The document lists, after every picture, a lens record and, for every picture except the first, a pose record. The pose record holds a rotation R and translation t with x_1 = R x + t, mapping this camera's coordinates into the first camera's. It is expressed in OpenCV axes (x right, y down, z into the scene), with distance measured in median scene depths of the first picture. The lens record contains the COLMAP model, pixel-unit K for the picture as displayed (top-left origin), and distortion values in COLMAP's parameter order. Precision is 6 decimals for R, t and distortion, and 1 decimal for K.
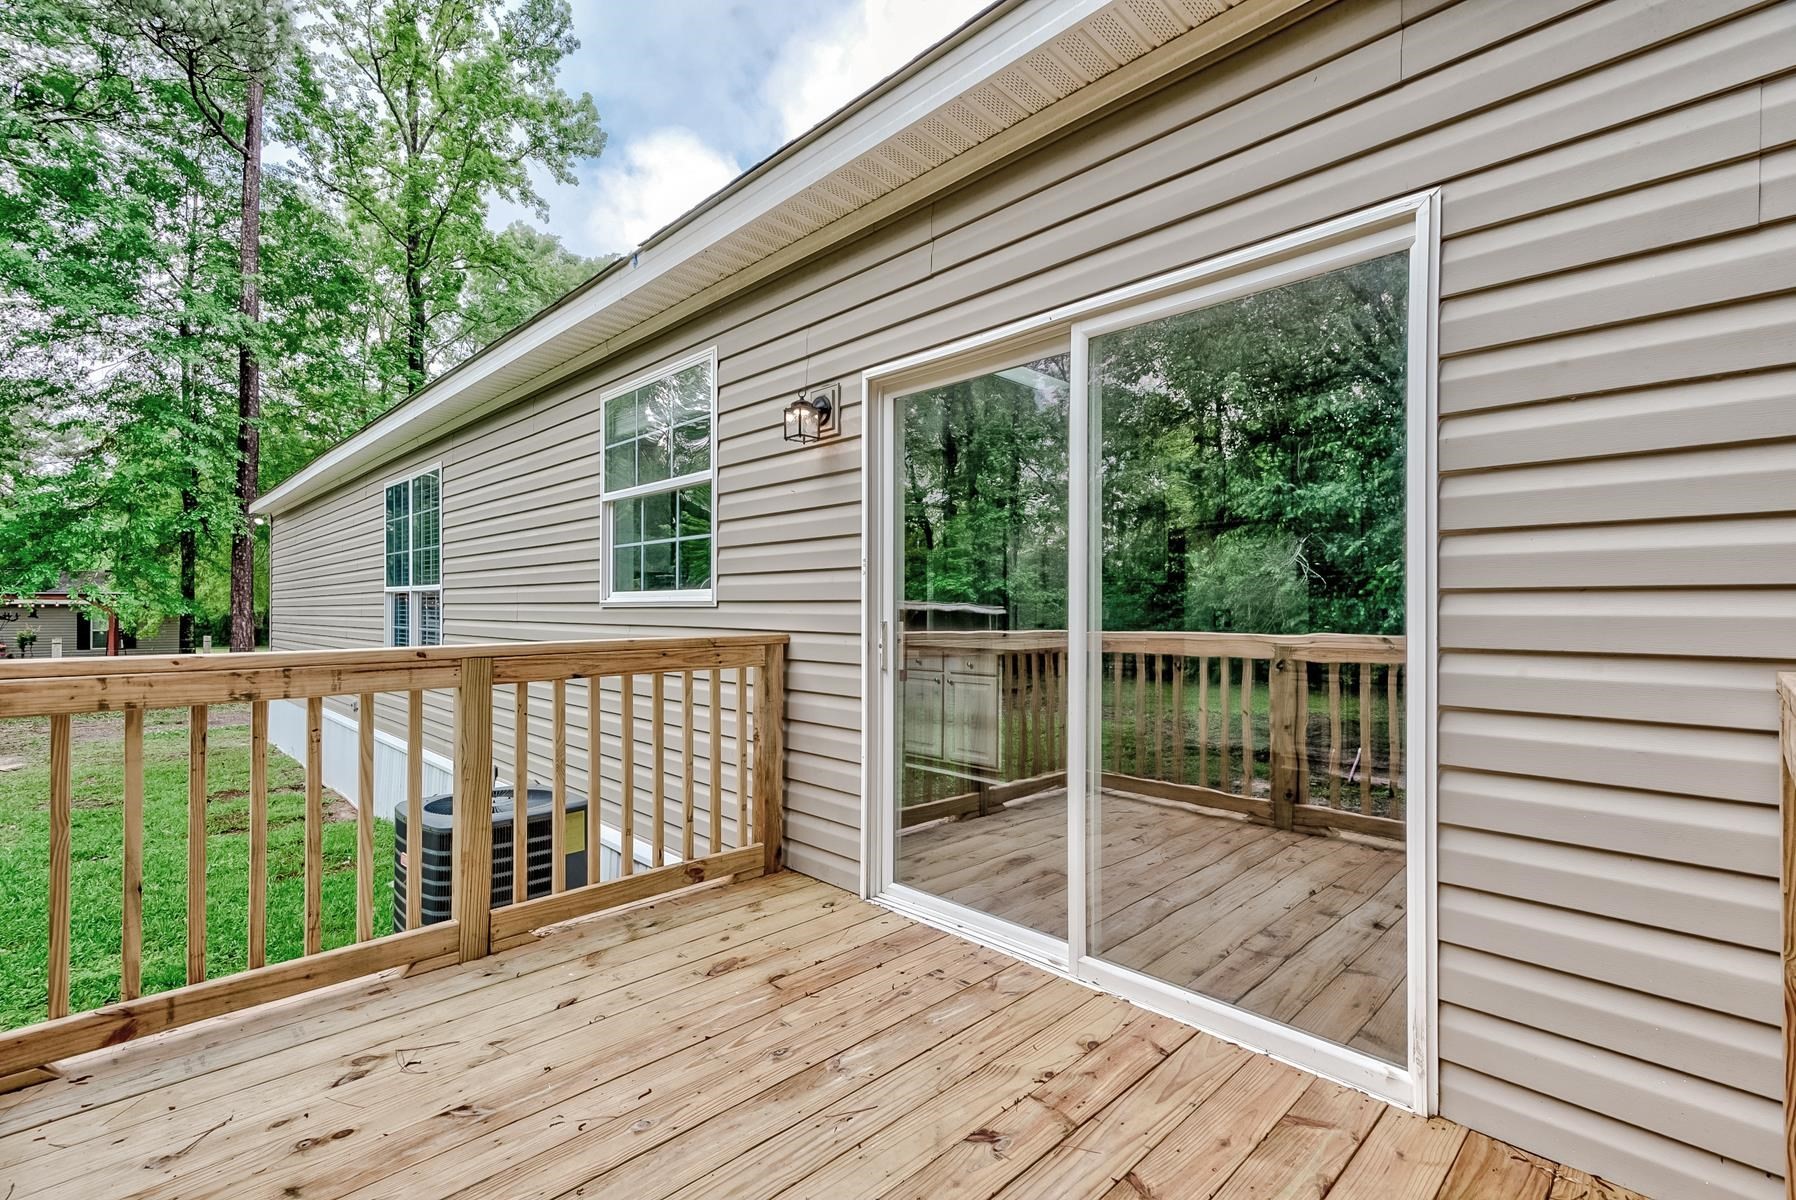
lens RADIAL K [[806.6, 0, 892.7], [0, 806.6, 618.1], [0, 0, 1]] dist [0.002949, -0.001493]
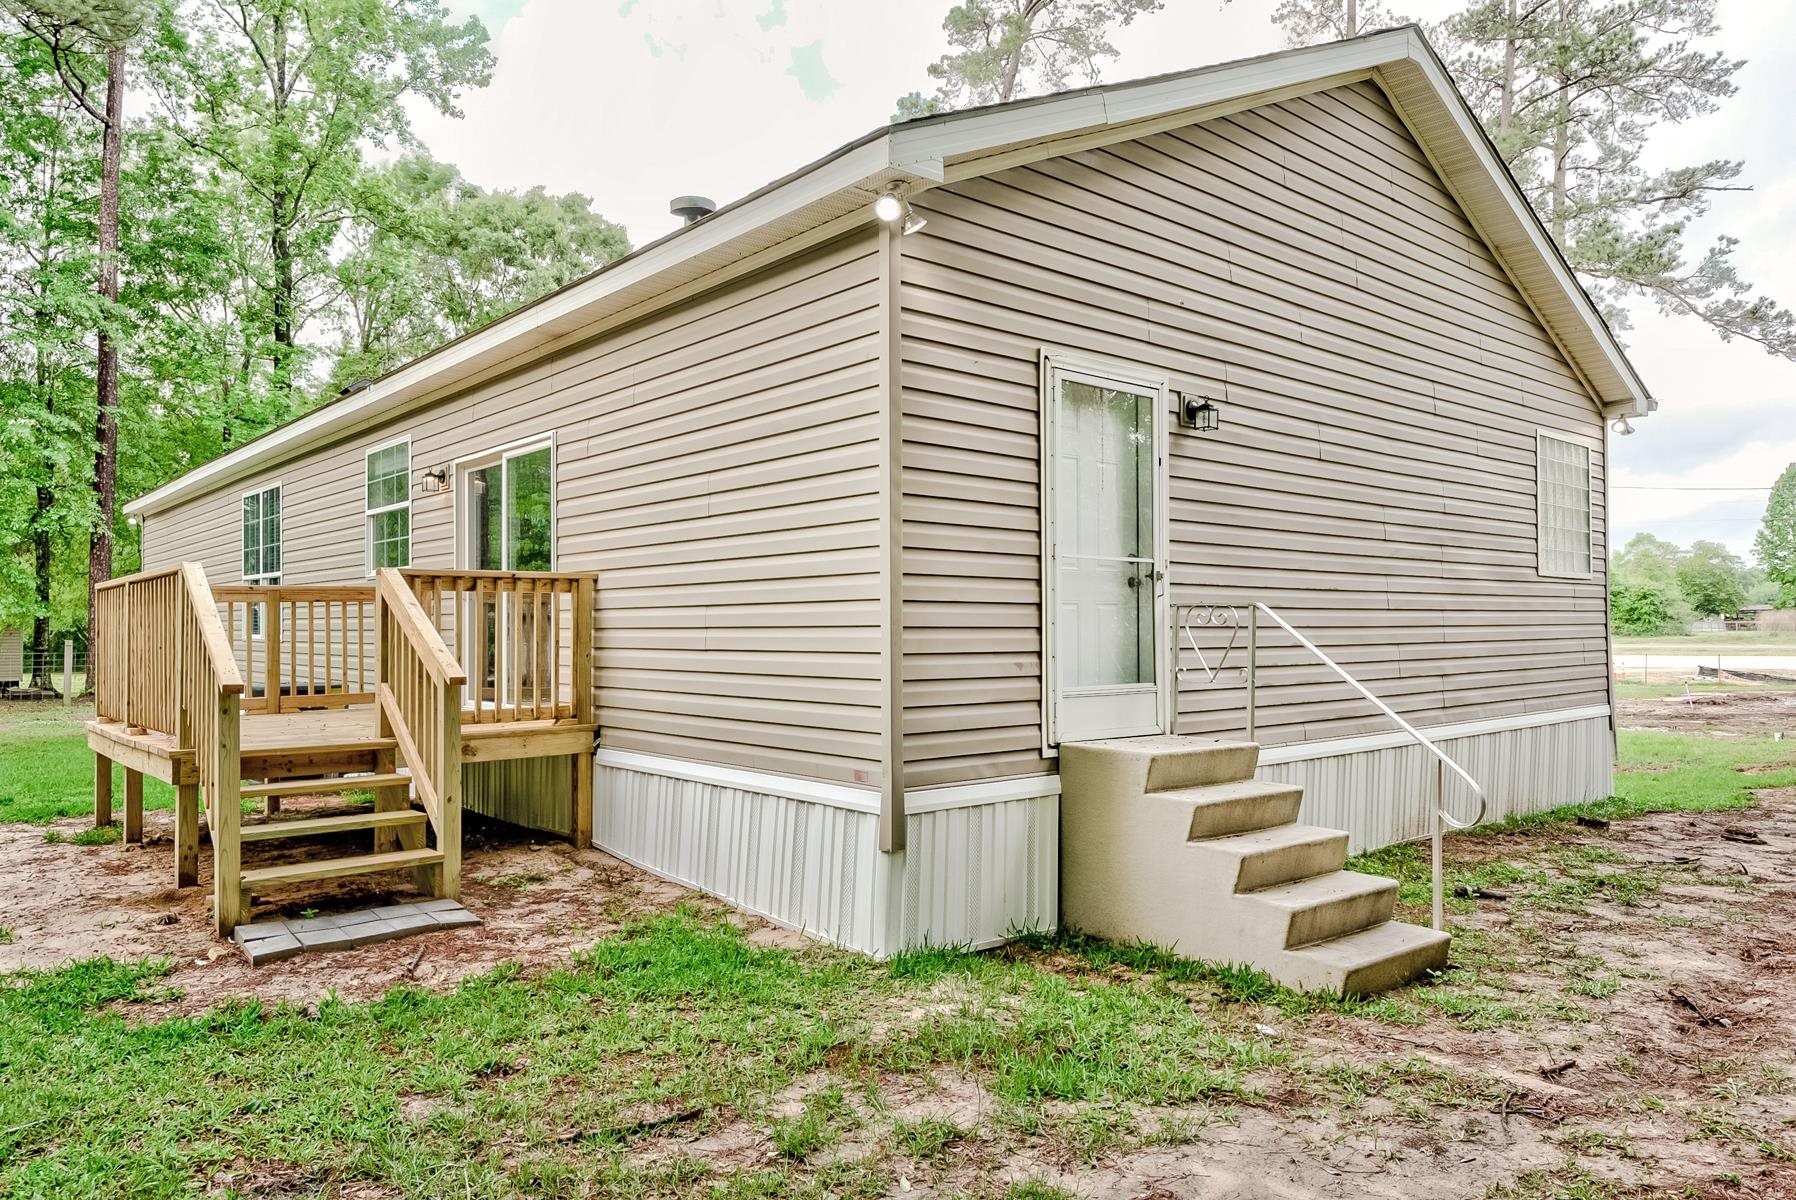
lens RADIAL K [[1216.6, 0, 890.5], [0, 1216.6, 601.1], [0, 0, 1]] dist [-0.004242, -0.009297]
pose [[0.997099, -0.012141, -0.075138, 0.191778], [0.009909, 0.999501, -0.029997, 0.024860], [0.075465, 0.029166, 0.996722, -0.298272]]
